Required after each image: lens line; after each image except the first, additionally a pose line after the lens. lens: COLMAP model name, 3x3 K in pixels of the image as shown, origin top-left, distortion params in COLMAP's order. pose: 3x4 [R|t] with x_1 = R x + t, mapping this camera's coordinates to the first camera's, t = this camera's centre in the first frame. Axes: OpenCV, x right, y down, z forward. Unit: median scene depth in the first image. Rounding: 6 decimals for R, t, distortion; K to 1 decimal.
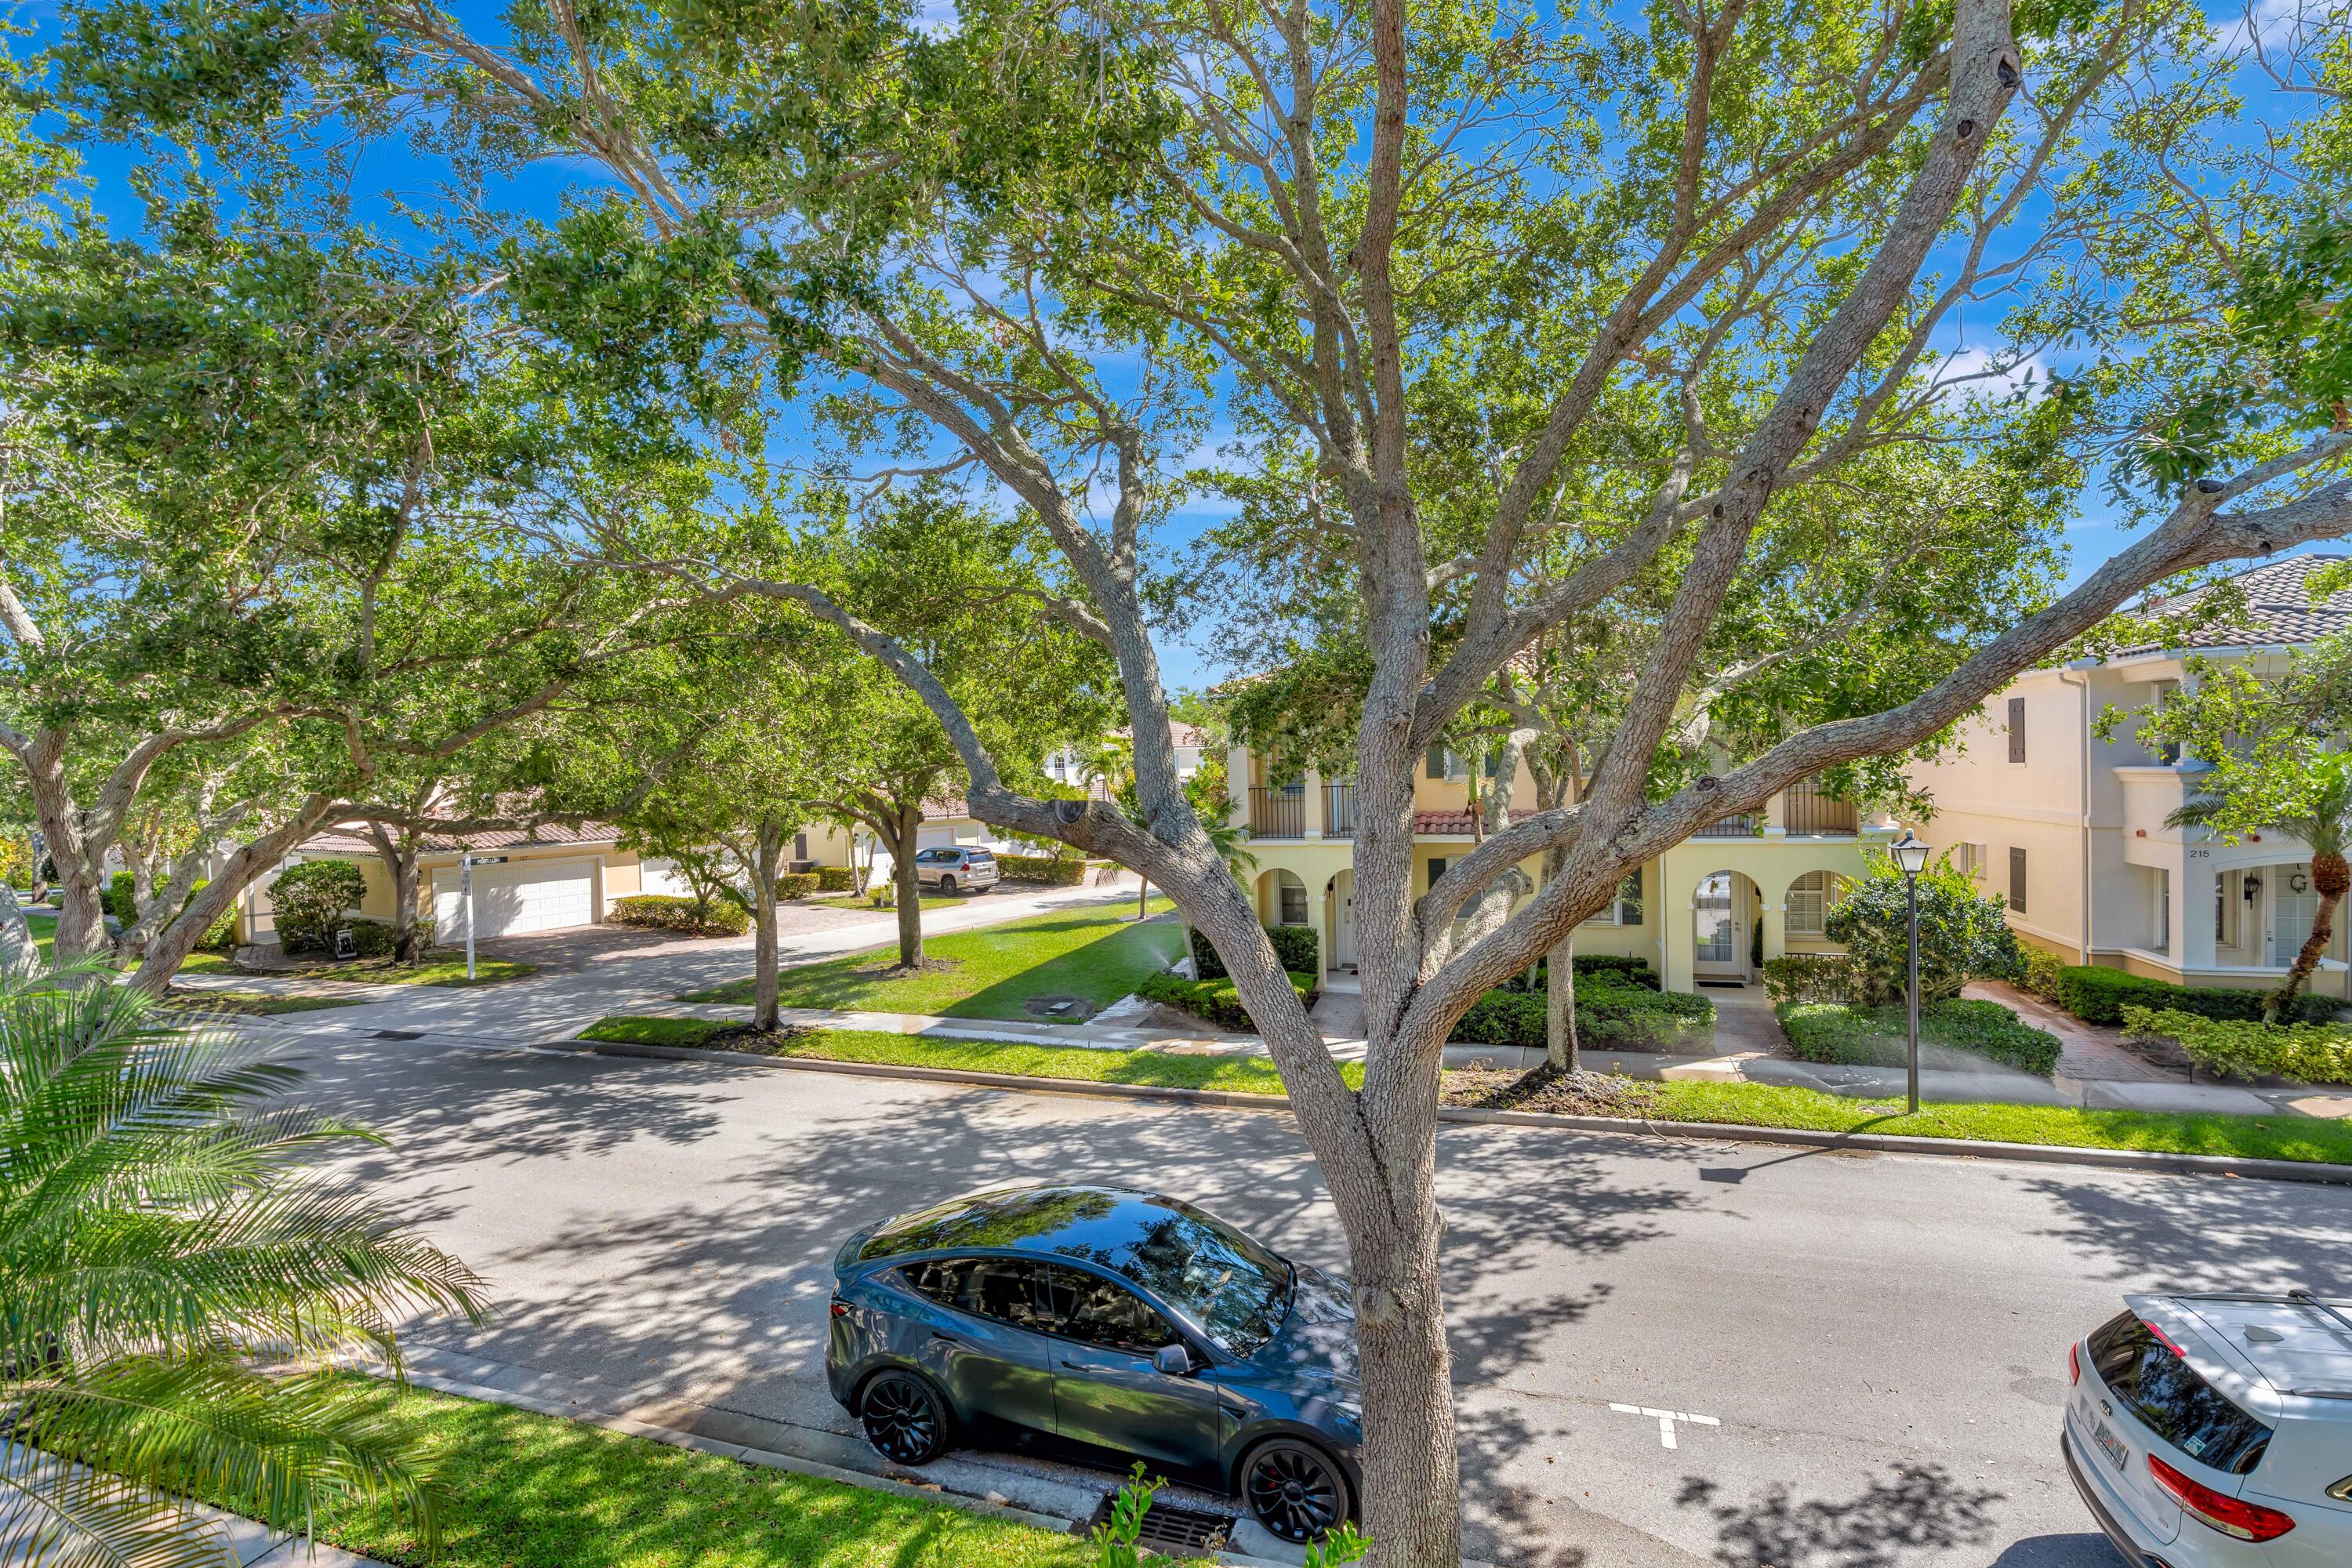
lens RADIAL K [[1079.1, 0, 1178.7], [0, 1079.1, 793.3], [0, 0, 1]] dist [-0.001650, 0.000584]
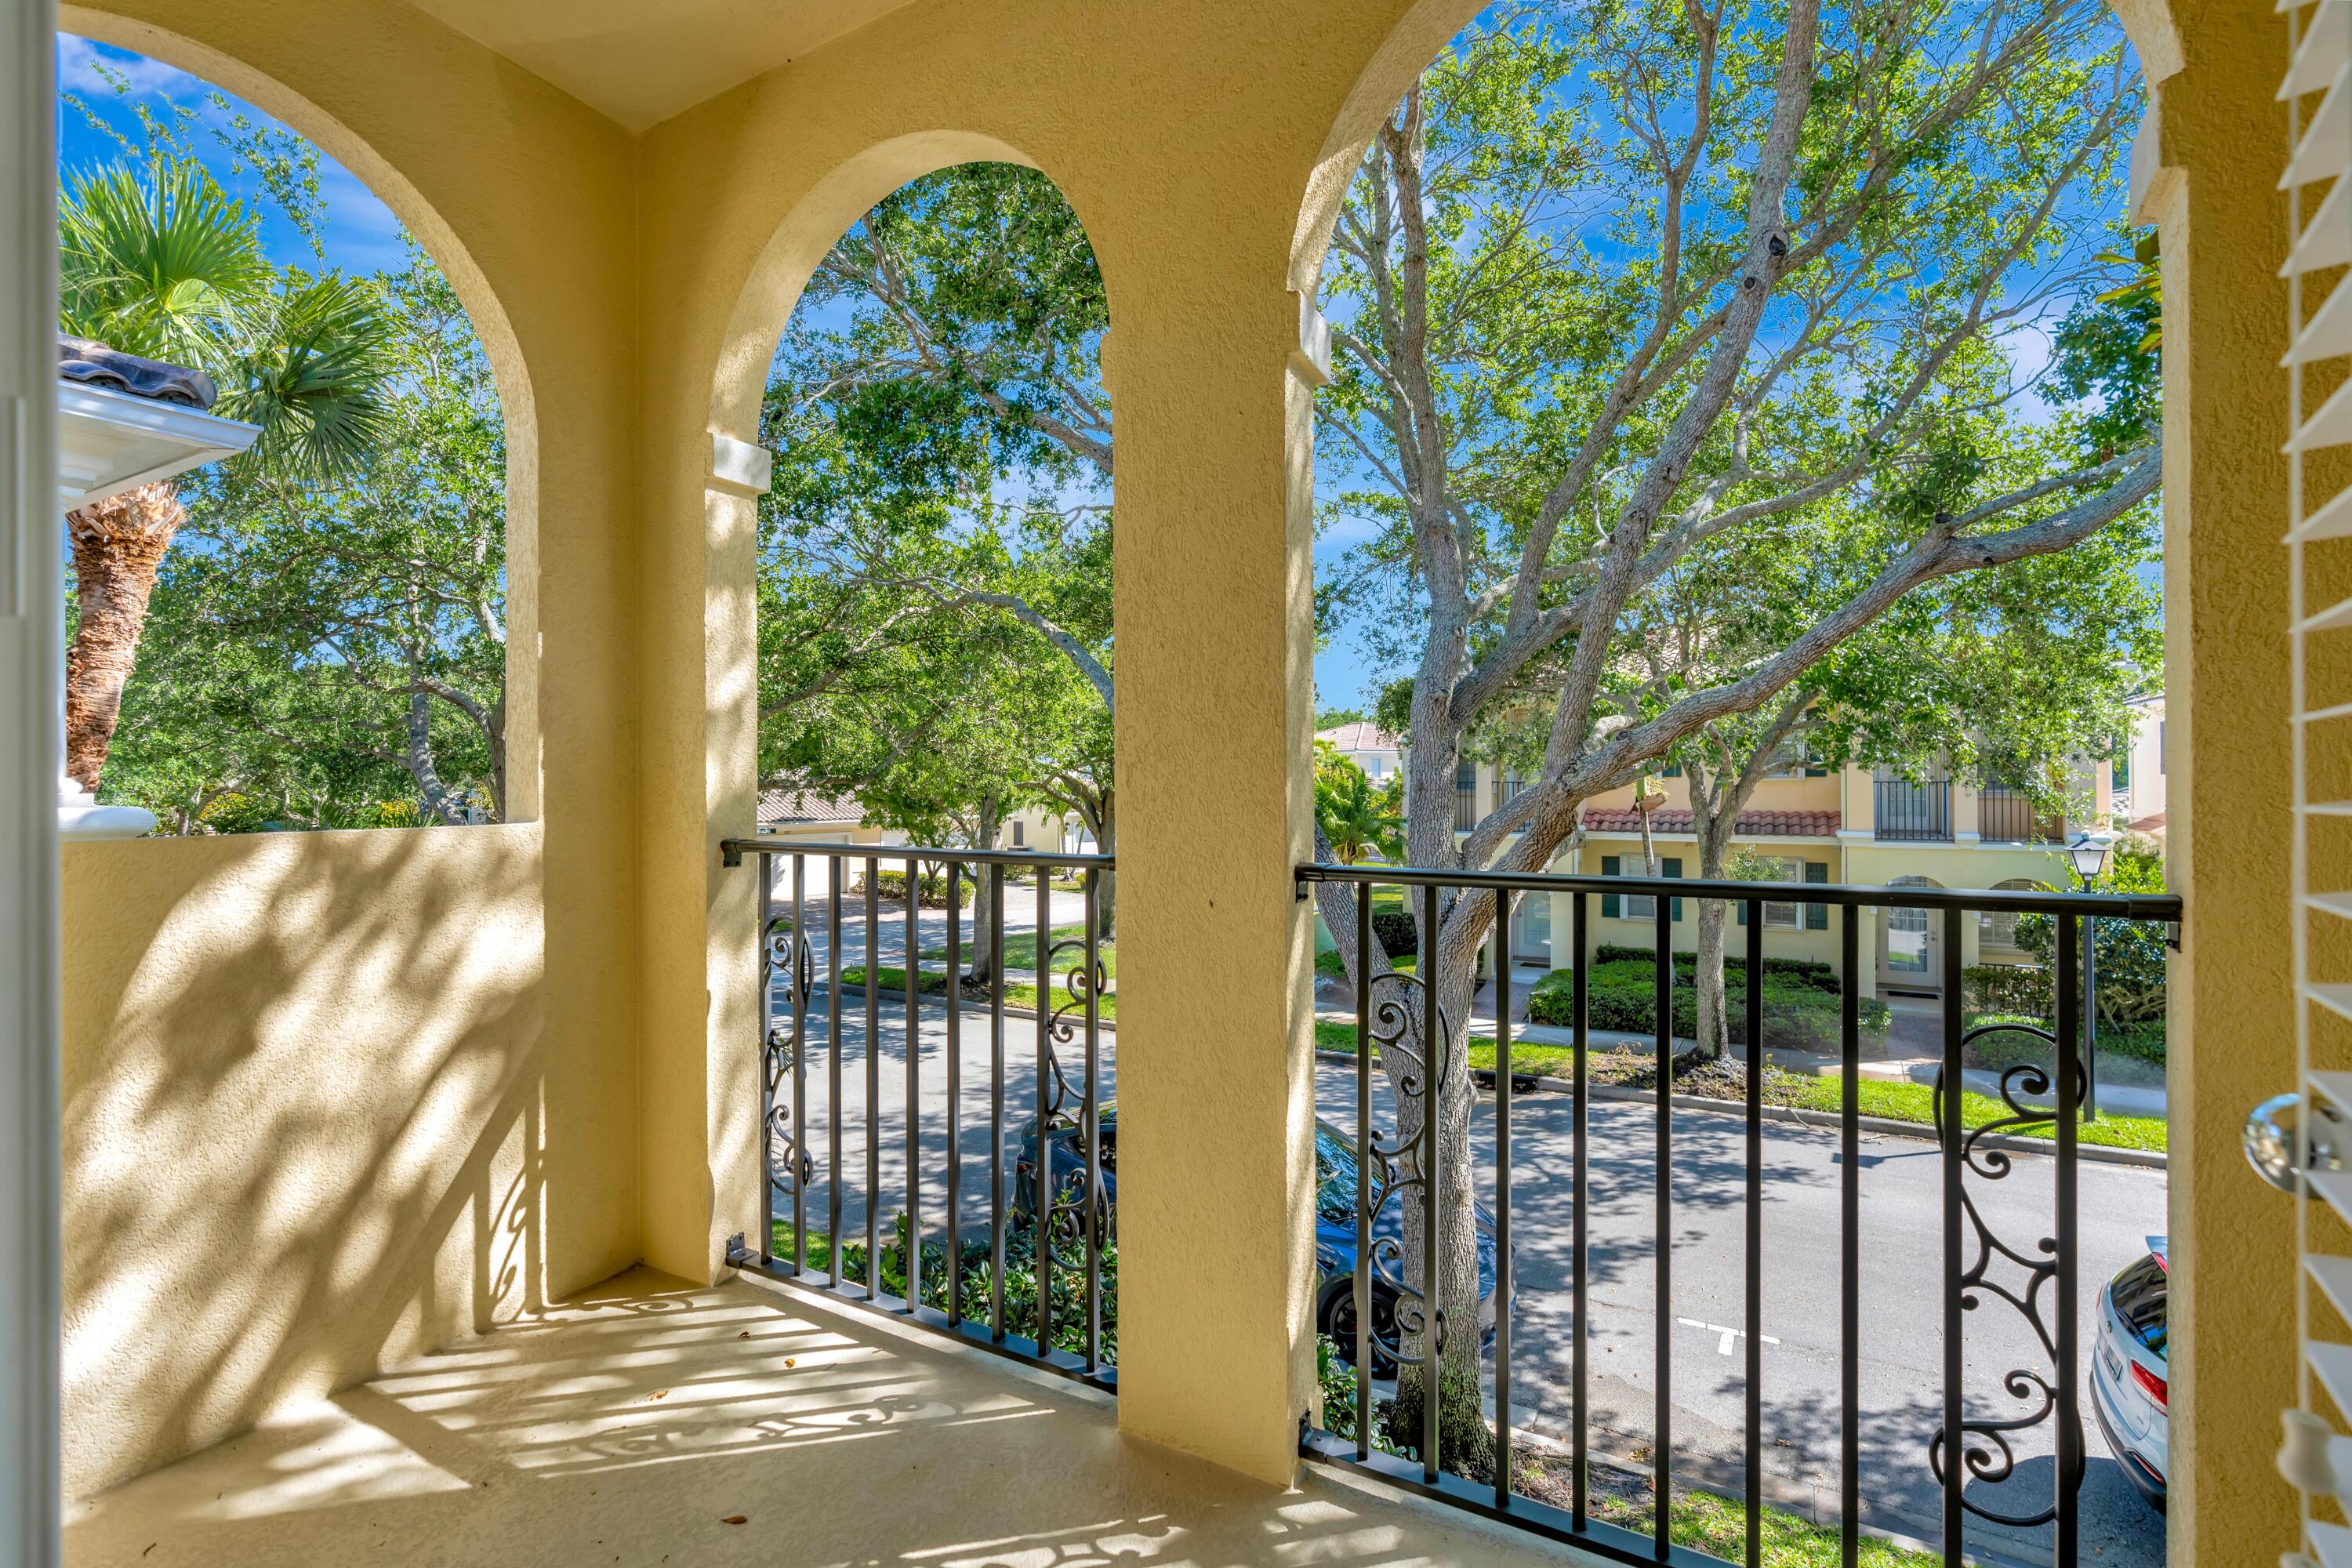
lens RADIAL K [[1112.3, 0, 1179.4], [0, 1112.3, 755.4], [0, 0, 1]] dist [0.002376, 0.000244]
pose [[0.979666, 0.018781, -0.199753, 0.081075], [-0.027540, 0.998773, -0.041162, 0.032859], [0.198735, 0.045826, 0.978981, -0.177813]]
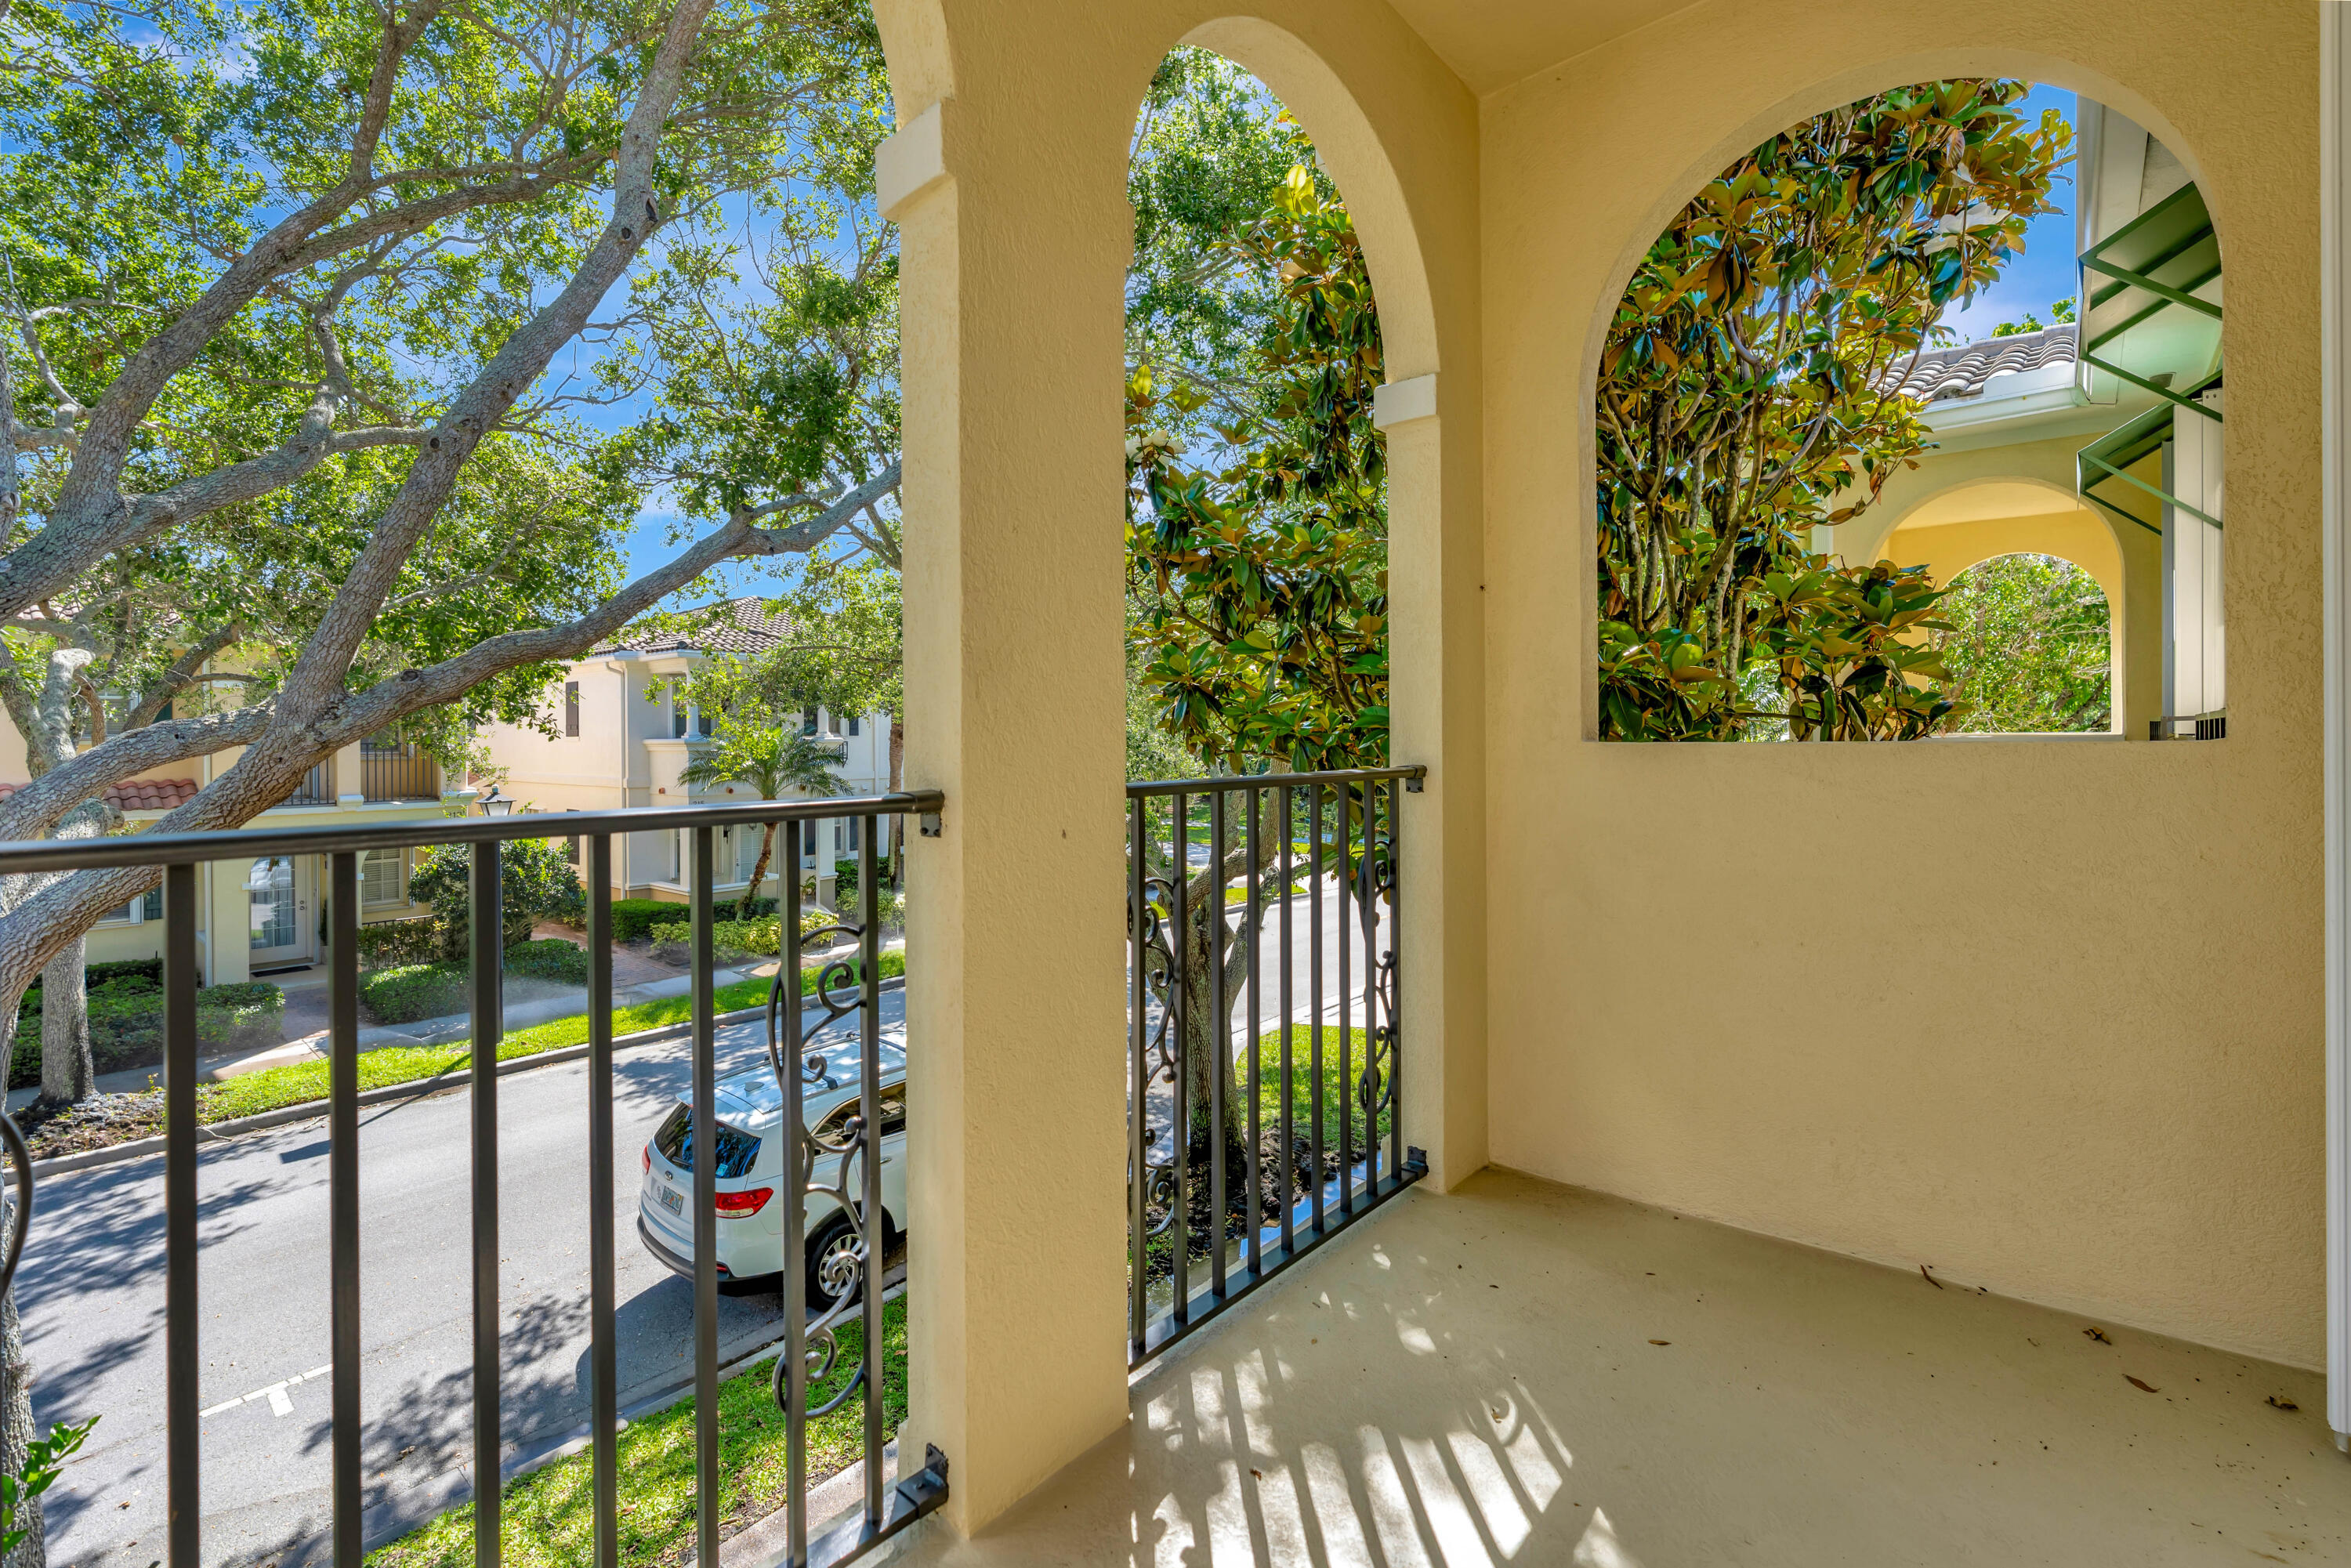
lens RADIAL K [[1076.6, 0, 1177.6], [0, 1076.6, 725.9], [0, 0, 1]] dist [-0.000658, 0.000886]
pose [[0.371605, 0.032918, 0.927807, -0.098532], [0.022136, 0.998773, -0.044302, 0.041662], [-0.928127, 0.037000, 0.370420, -0.066471]]
